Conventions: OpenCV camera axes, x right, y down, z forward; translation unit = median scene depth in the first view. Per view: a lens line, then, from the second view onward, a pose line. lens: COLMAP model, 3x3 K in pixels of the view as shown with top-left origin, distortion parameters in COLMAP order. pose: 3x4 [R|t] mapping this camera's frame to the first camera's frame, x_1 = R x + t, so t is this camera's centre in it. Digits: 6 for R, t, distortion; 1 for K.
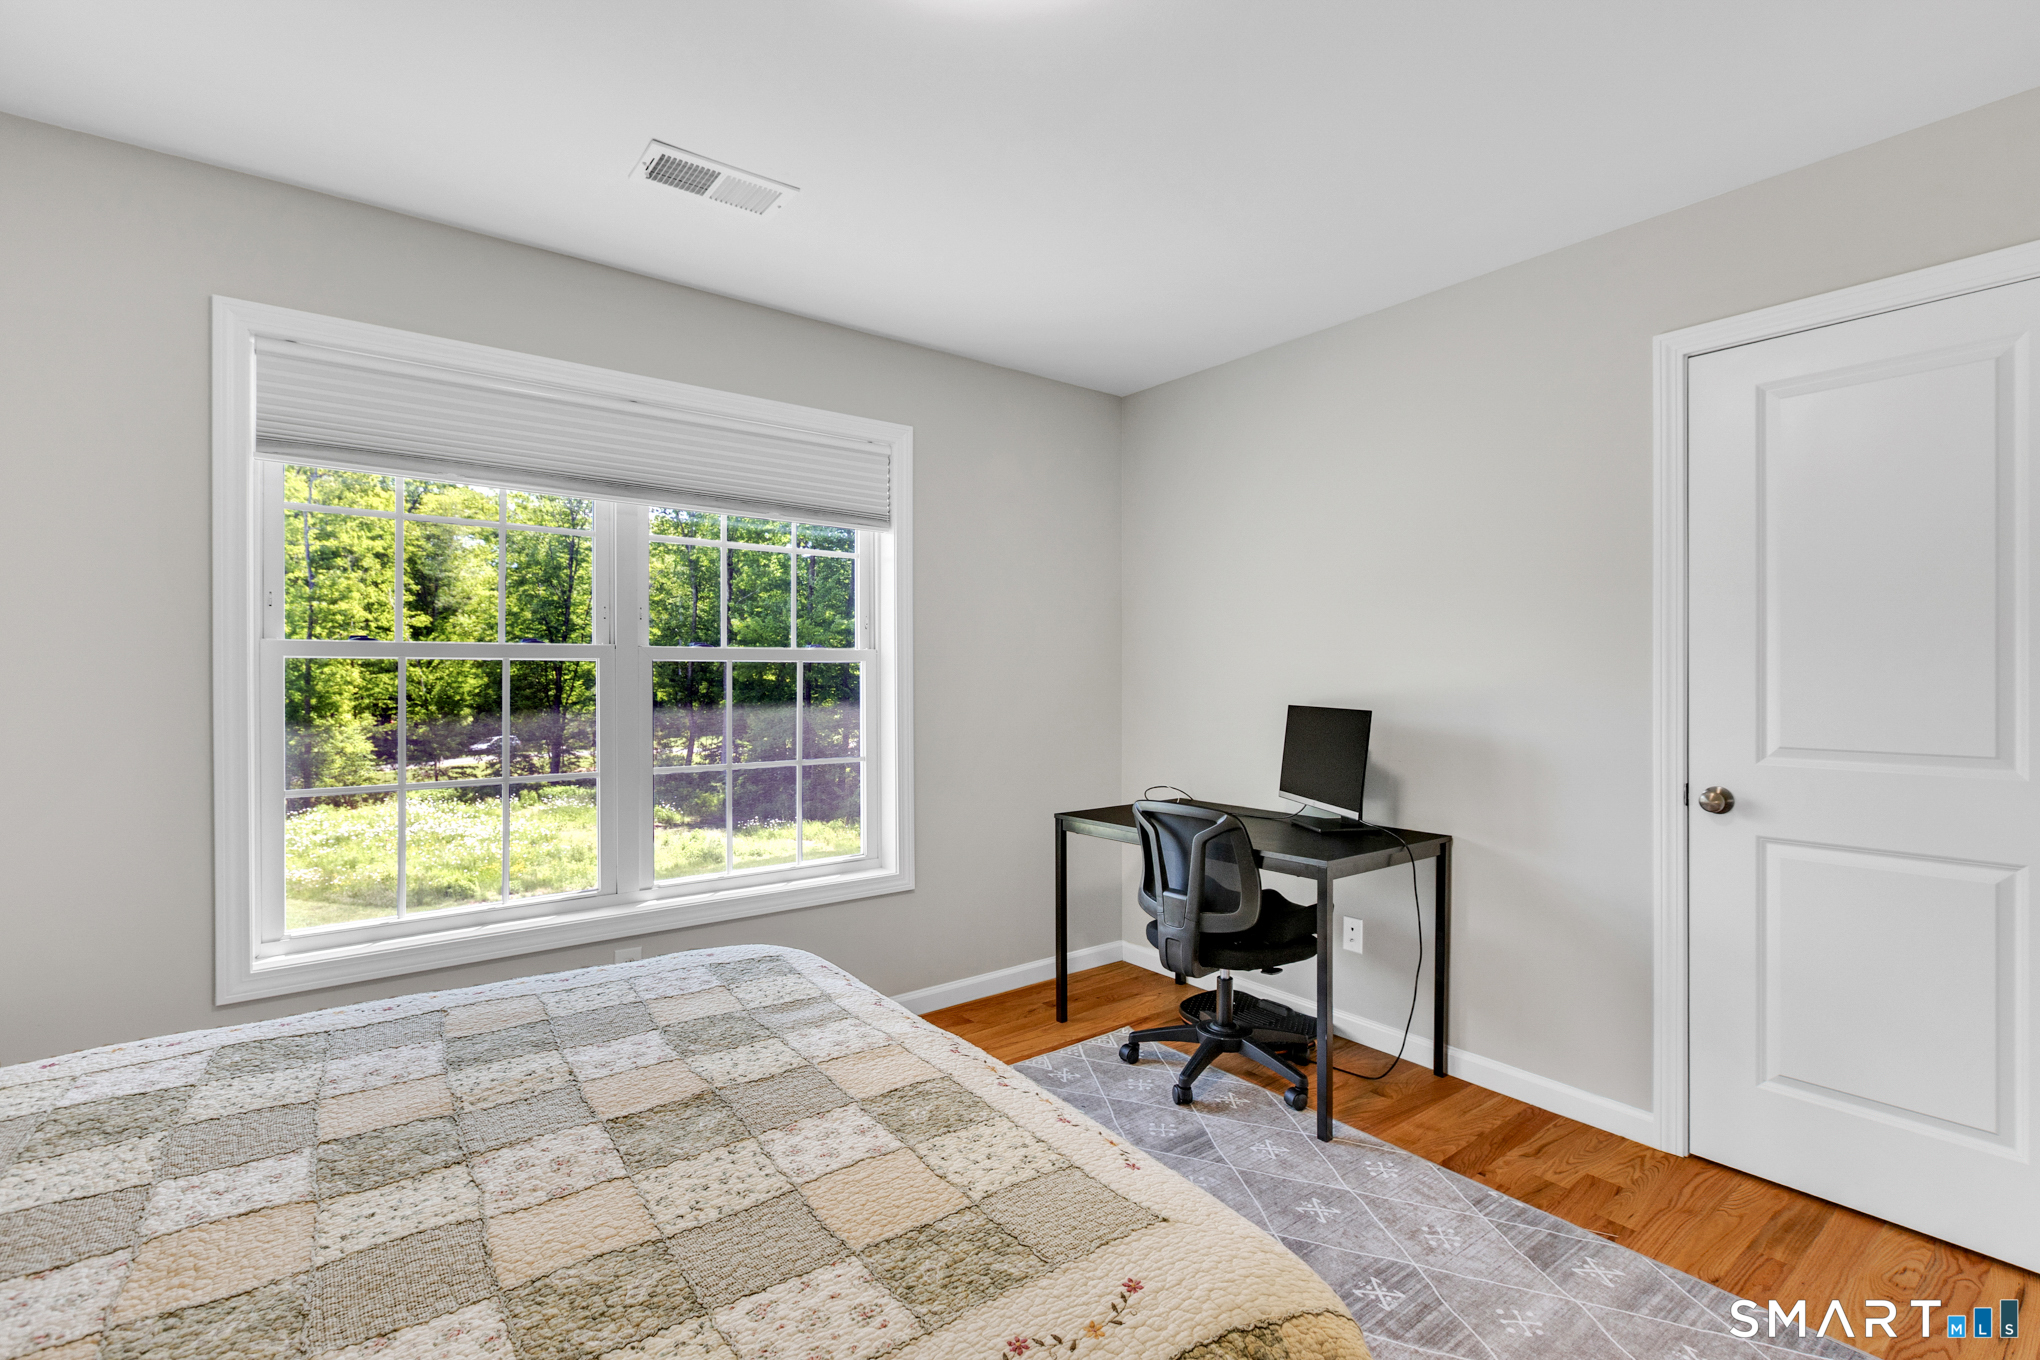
lens RADIAL K [[905.9, 0, 1020.0], [0, 905.9, 680.0], [0, 0, 1]] dist [-0.000635, -0.000138]
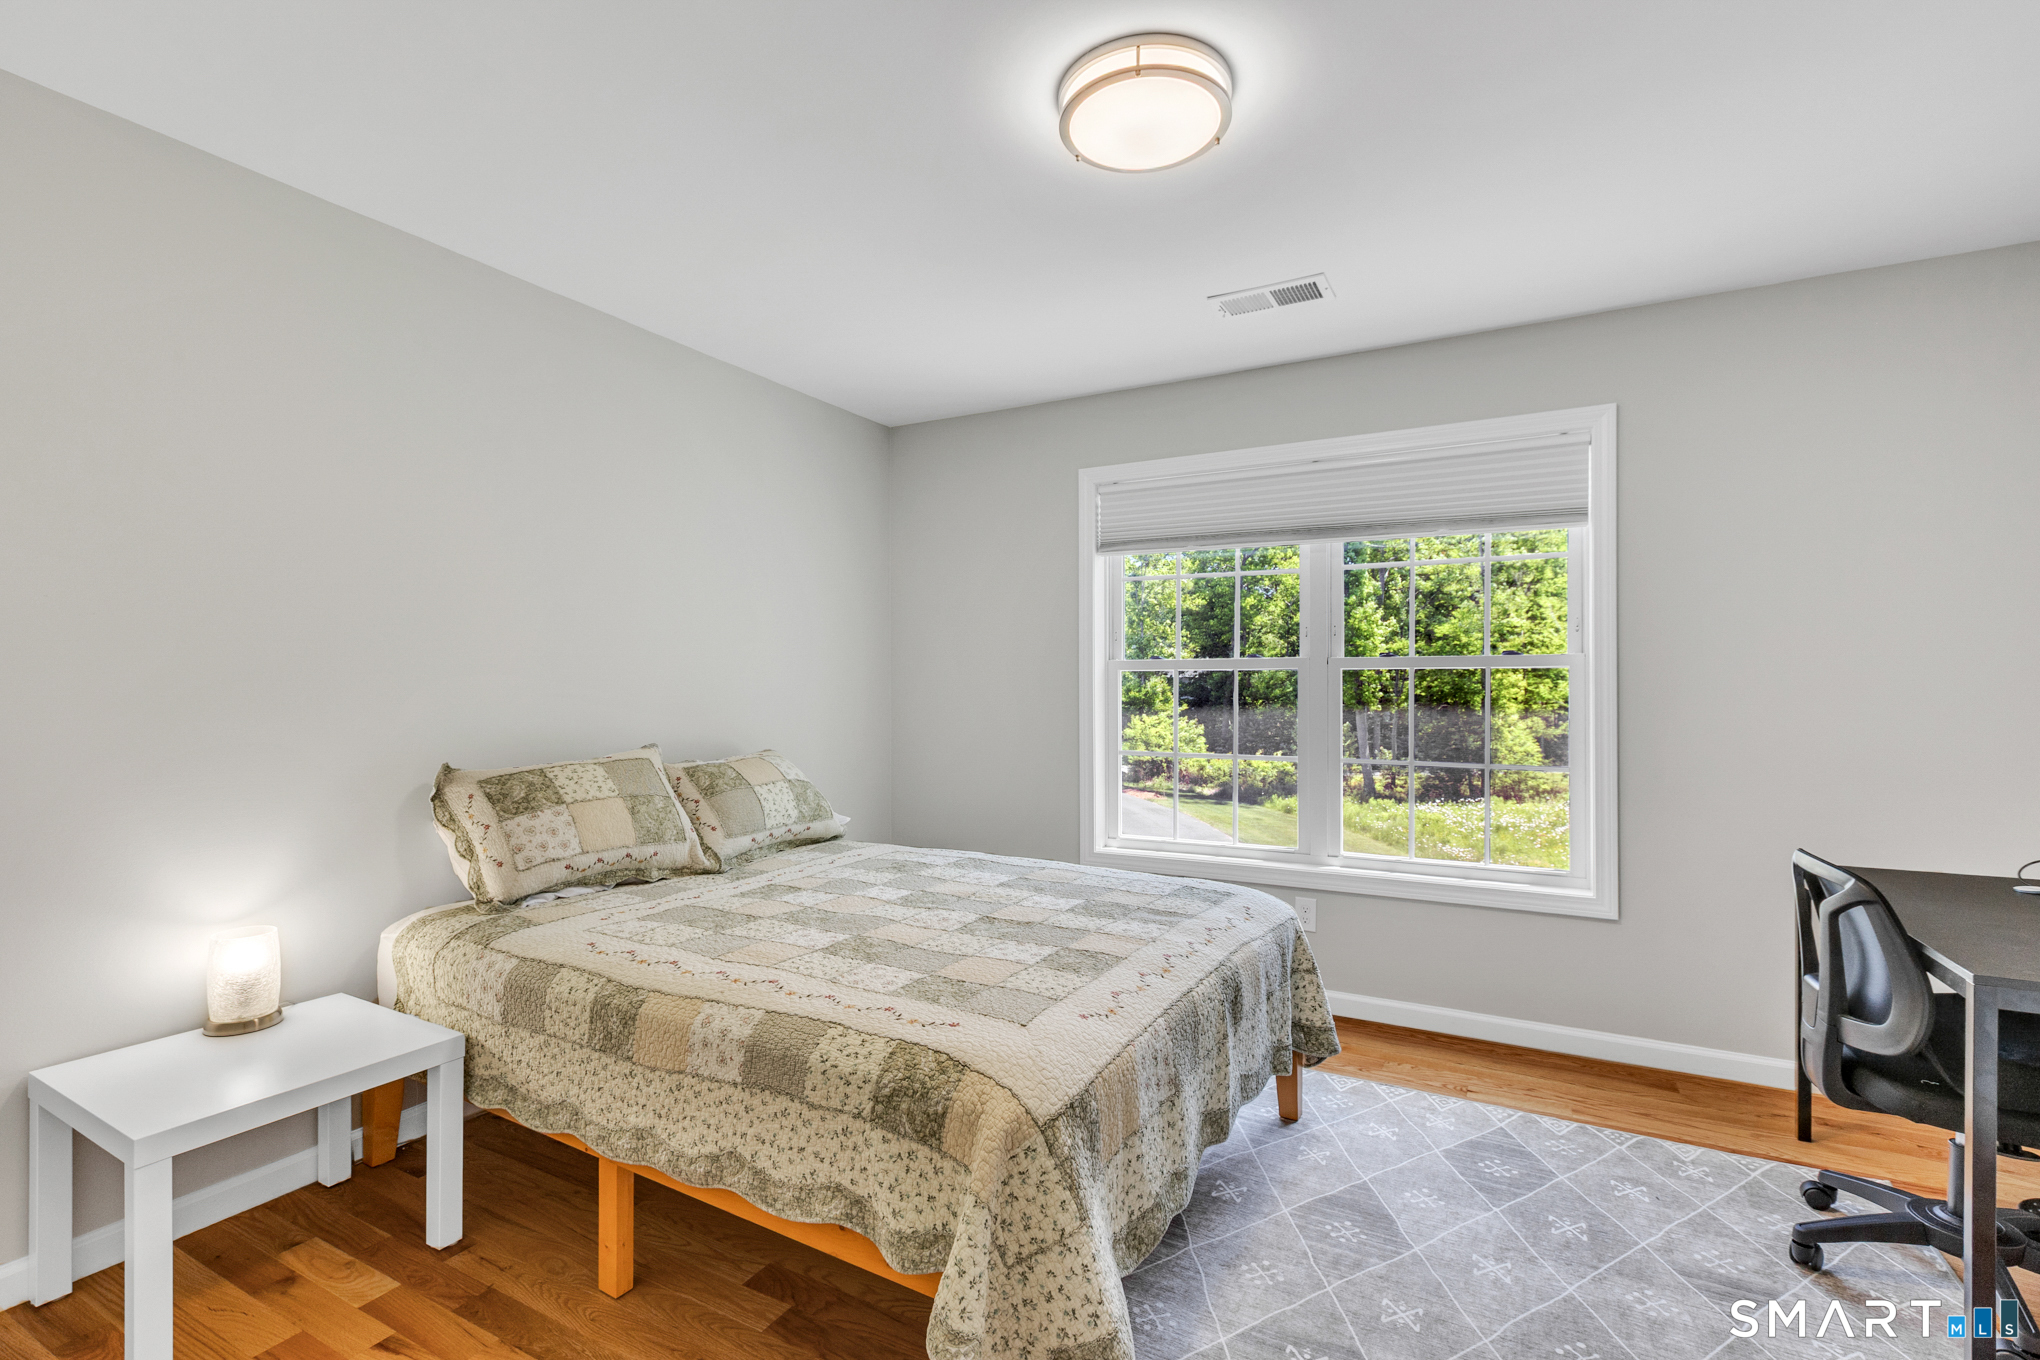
lens RADIAL K [[905.9, 0, 1020.0], [0, 905.9, 680.0], [0, 0, 1]] dist [-0.000635, -0.000138]
pose [[0.415487, -0.002704, -0.909595, 0.793618], [-0.002221, 0.999990, -0.003987, -0.001440], [0.909596, 0.003677, 0.415477, 0.164711]]
